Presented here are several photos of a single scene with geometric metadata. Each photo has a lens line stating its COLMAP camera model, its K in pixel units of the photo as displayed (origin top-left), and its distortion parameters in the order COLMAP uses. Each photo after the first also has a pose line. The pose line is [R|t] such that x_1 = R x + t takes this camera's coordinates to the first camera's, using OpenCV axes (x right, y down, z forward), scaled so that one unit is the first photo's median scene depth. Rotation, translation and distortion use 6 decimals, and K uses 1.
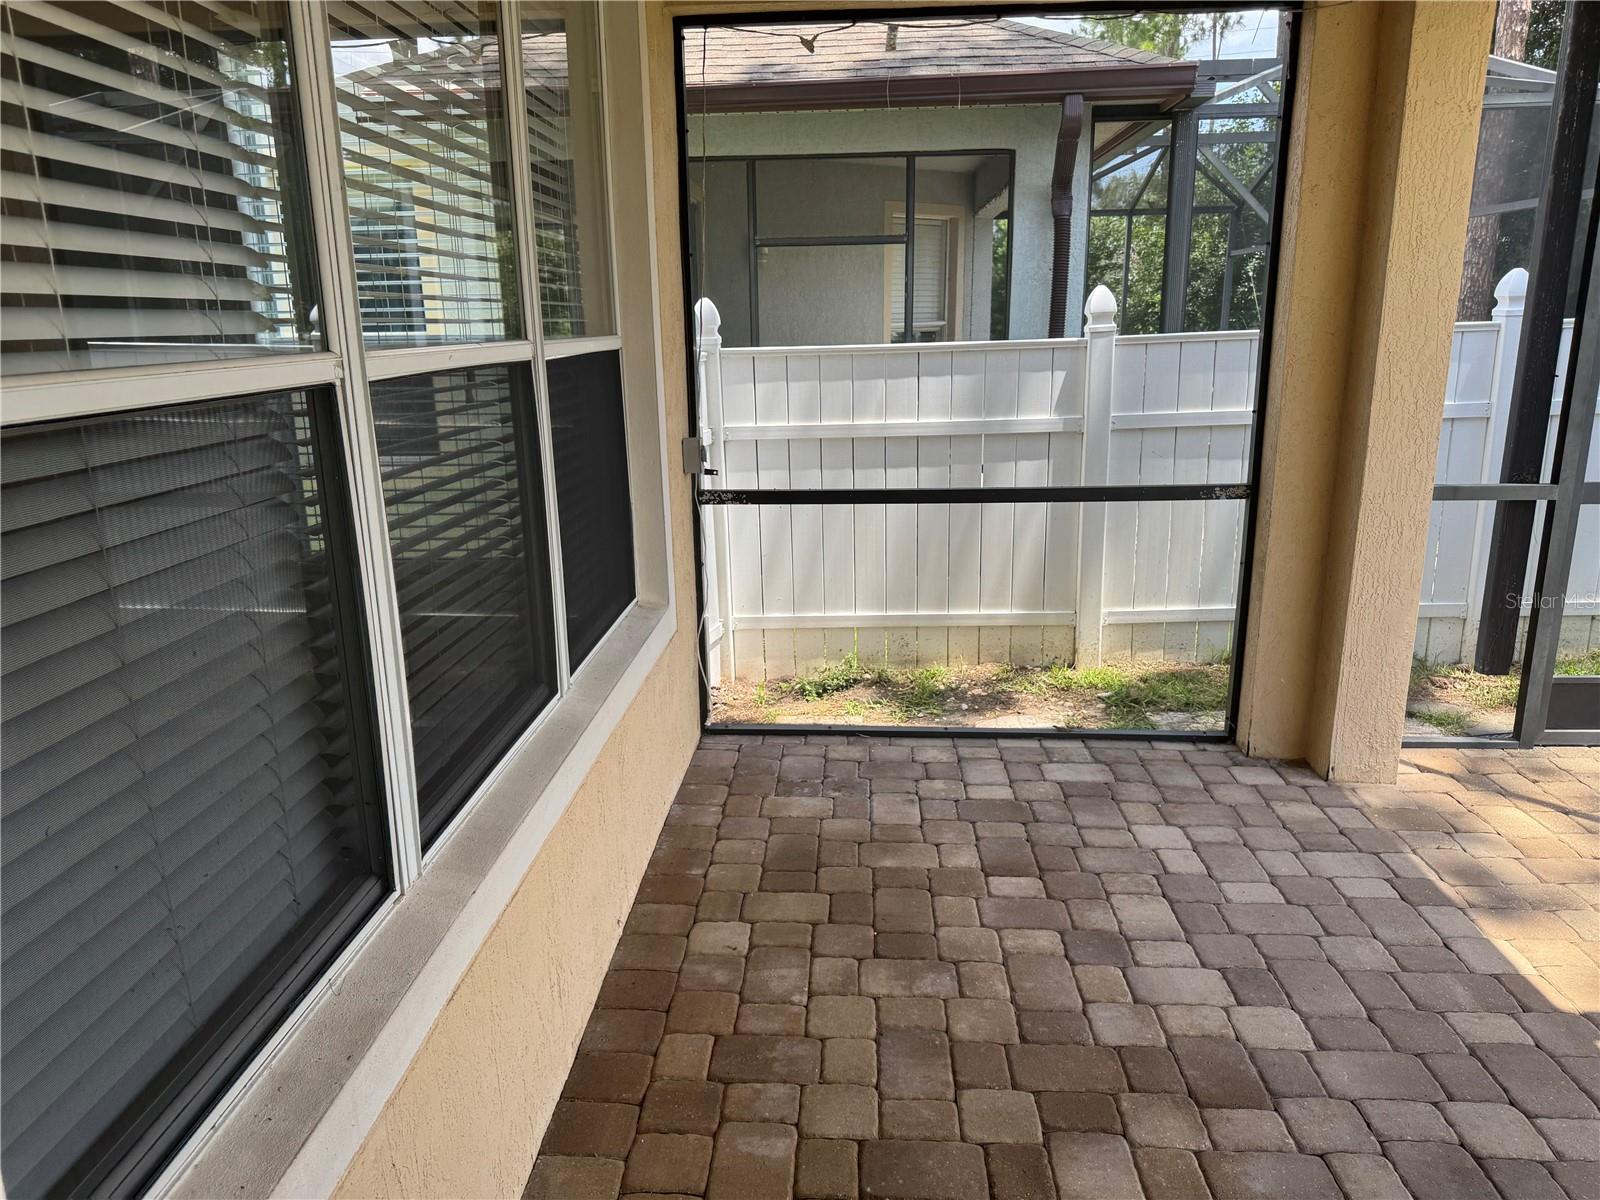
lens RADIAL K [[1120.7, 0, 792.8], [0, 1120.7, 606.0], [0, 0, 1]] dist [0.109339, -0.177508]
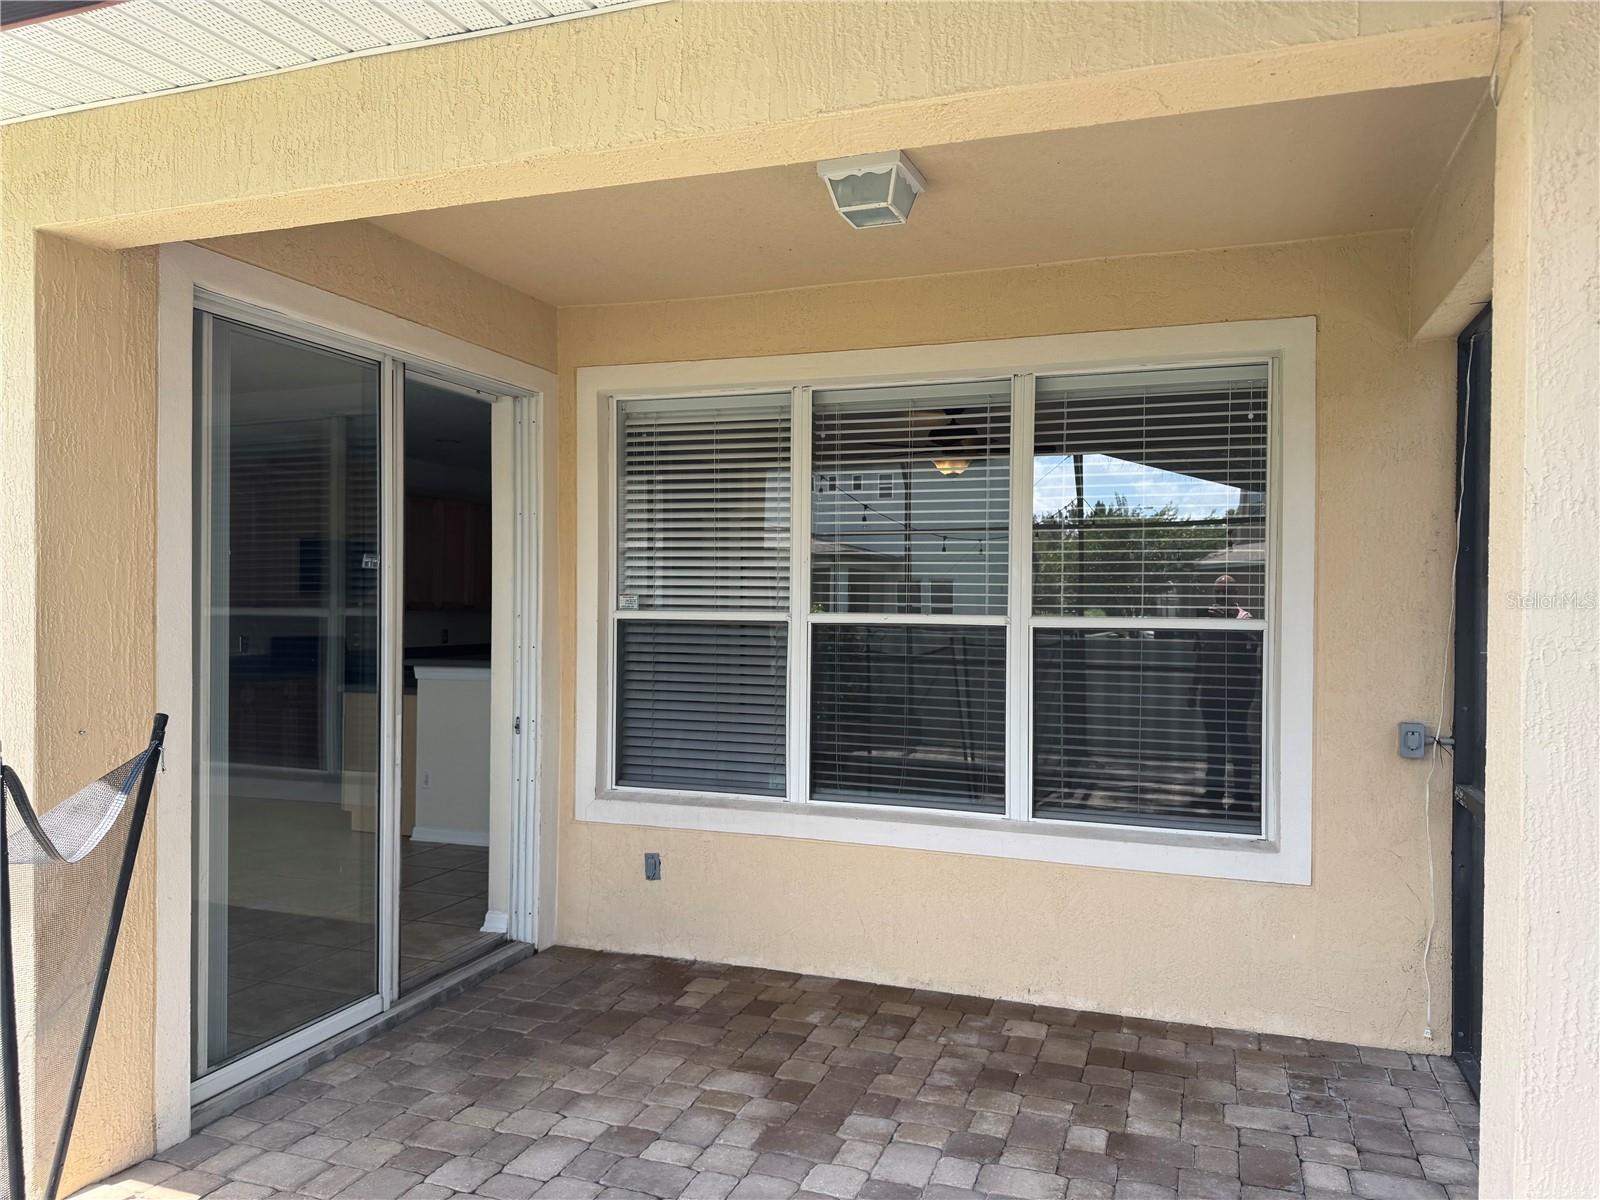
lens RADIAL K [[1120.7, 0, 792.8], [0, 1120.7, 606.0], [0, 0, 1]] dist [0.109339, -0.177508]
pose [[-0.279620, 0.022491, -0.959847, 1.360753], [-0.244329, 0.965146, 0.093792, -0.276500], [0.928502, 0.260745, -0.264379, 0.965584]]
